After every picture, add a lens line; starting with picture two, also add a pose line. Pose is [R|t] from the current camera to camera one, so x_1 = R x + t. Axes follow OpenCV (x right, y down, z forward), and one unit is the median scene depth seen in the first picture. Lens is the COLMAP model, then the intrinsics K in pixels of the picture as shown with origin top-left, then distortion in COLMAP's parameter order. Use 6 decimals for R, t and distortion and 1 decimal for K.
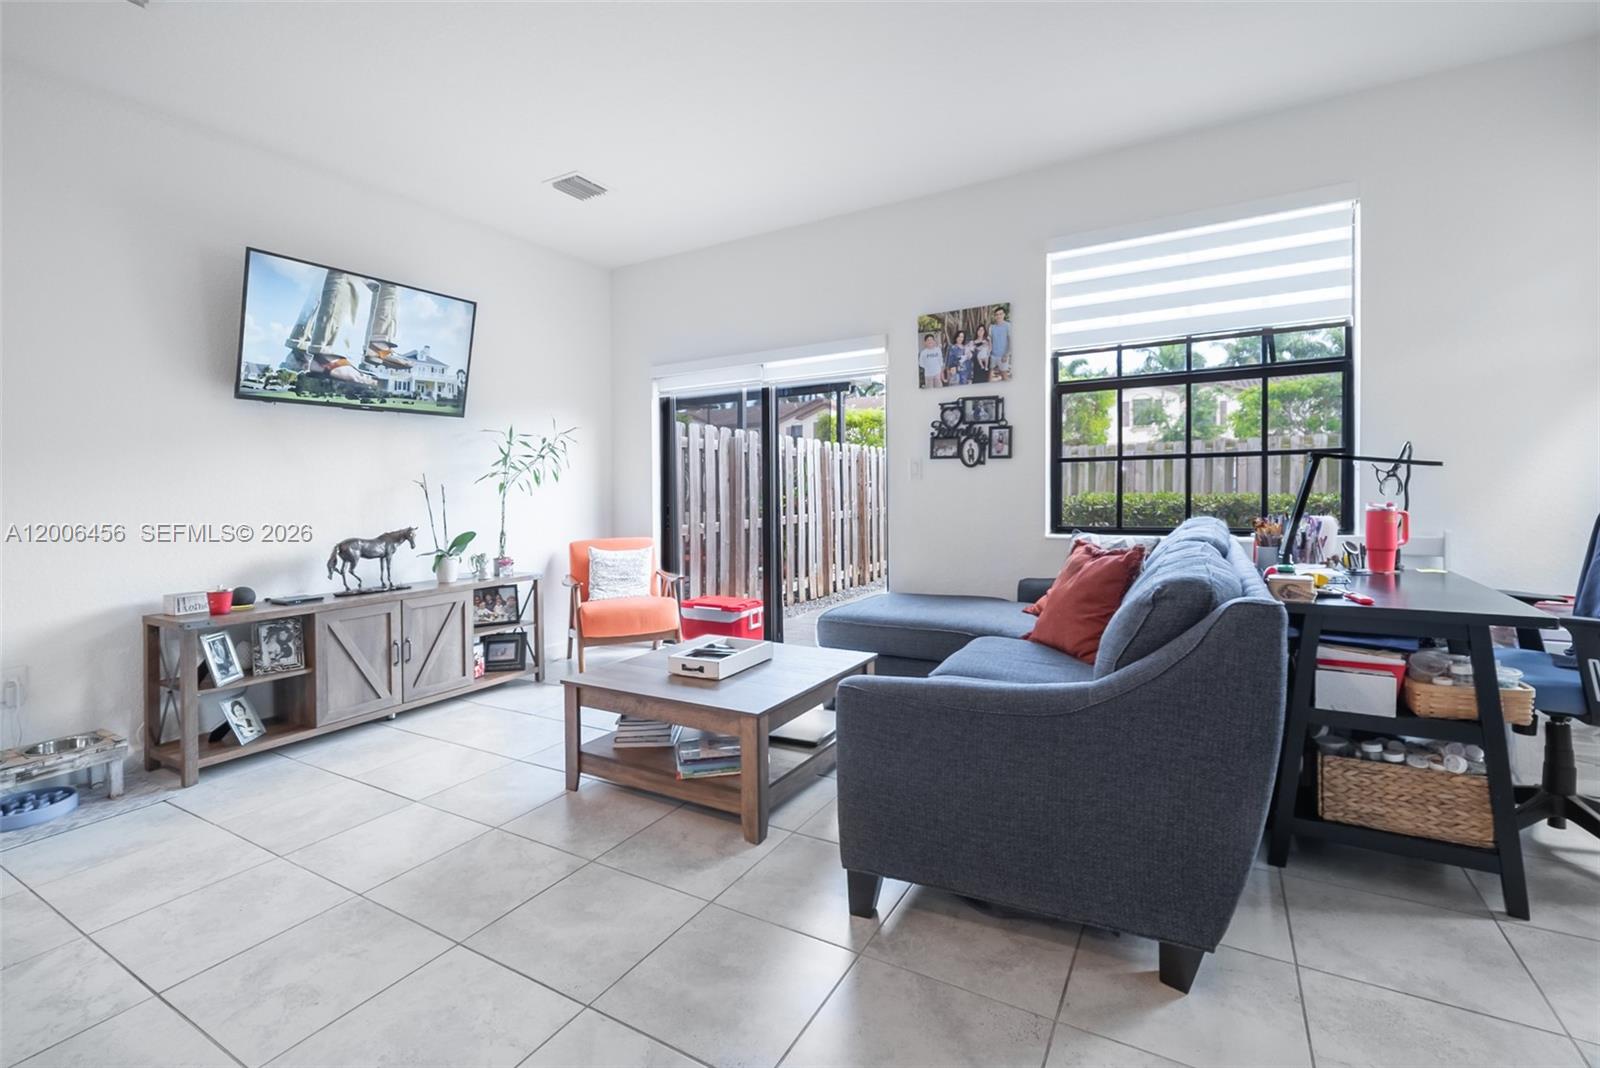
lens RADIAL K [[713.8, 0, 798.1], [0, 713.8, 487.0], [0, 0, 1]] dist [0.001194, 0.000021]
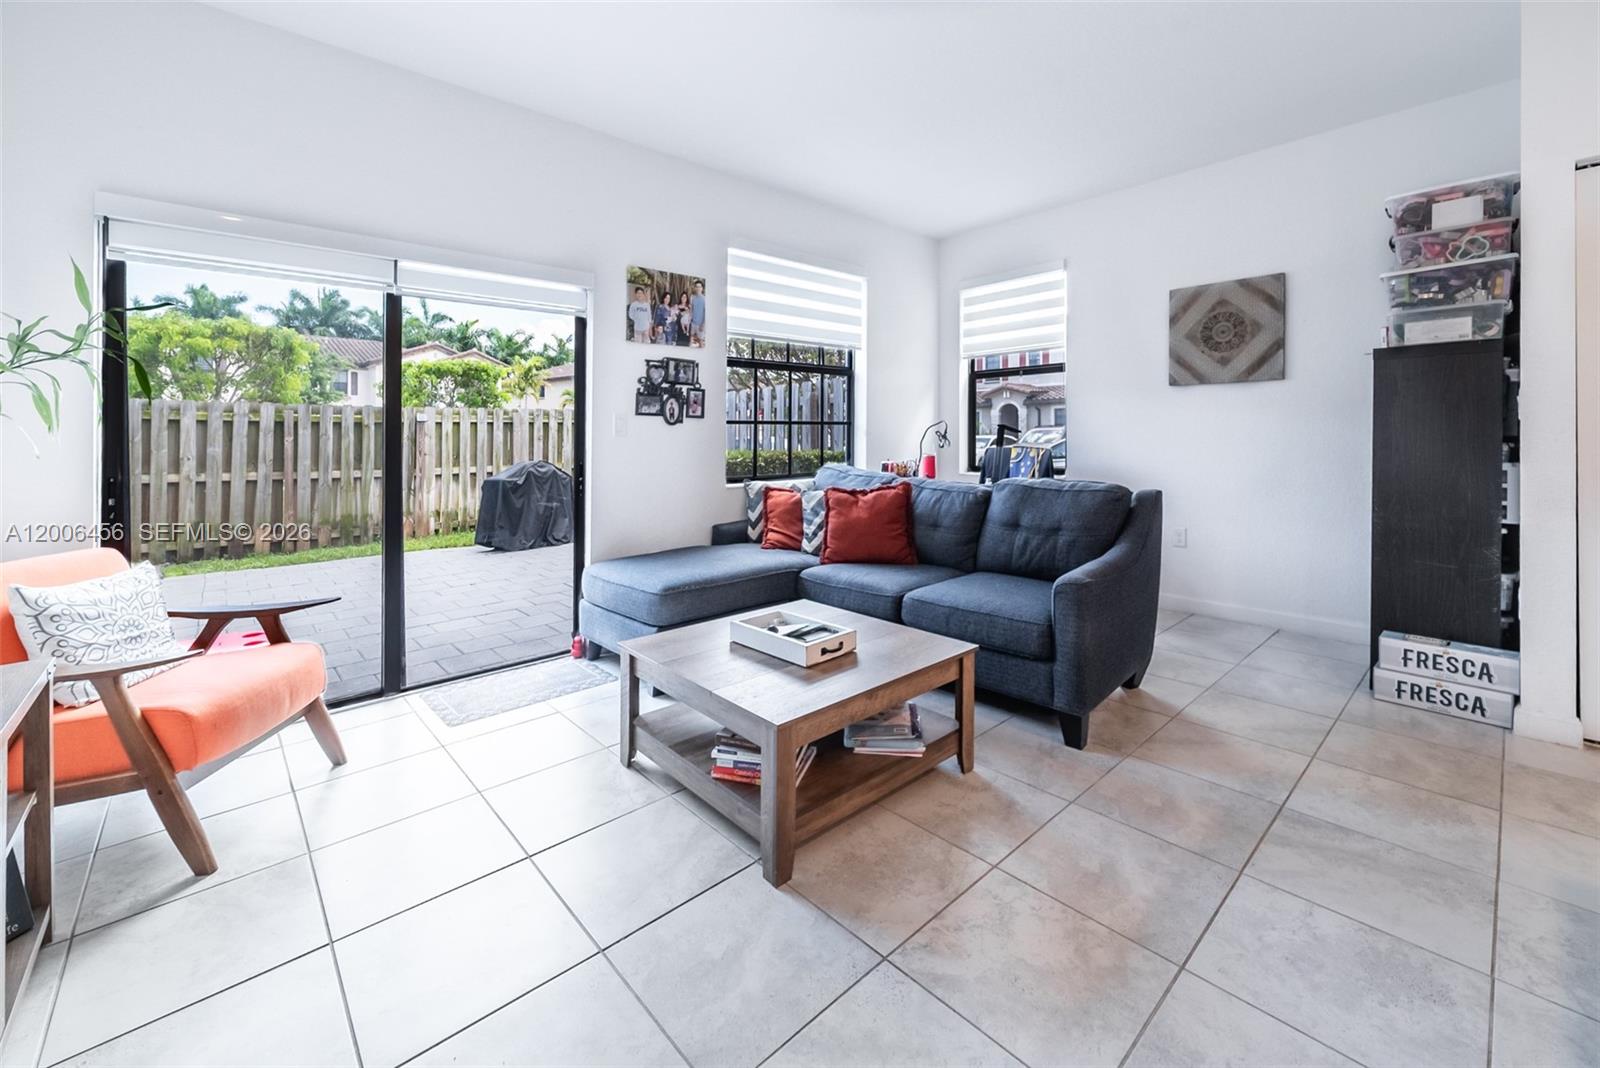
lens RADIAL K [[651.7, 0, 797.9], [0, 651.7, 442.8], [0, 0, 1]] dist [0.000338, 0.000049]
pose [[0.308442, 0.010173, 0.951189, -0.609663], [0.006624, 0.999896, -0.012842, 0.011561], [-0.951220, 0.010262, 0.308342, 0.535238]]
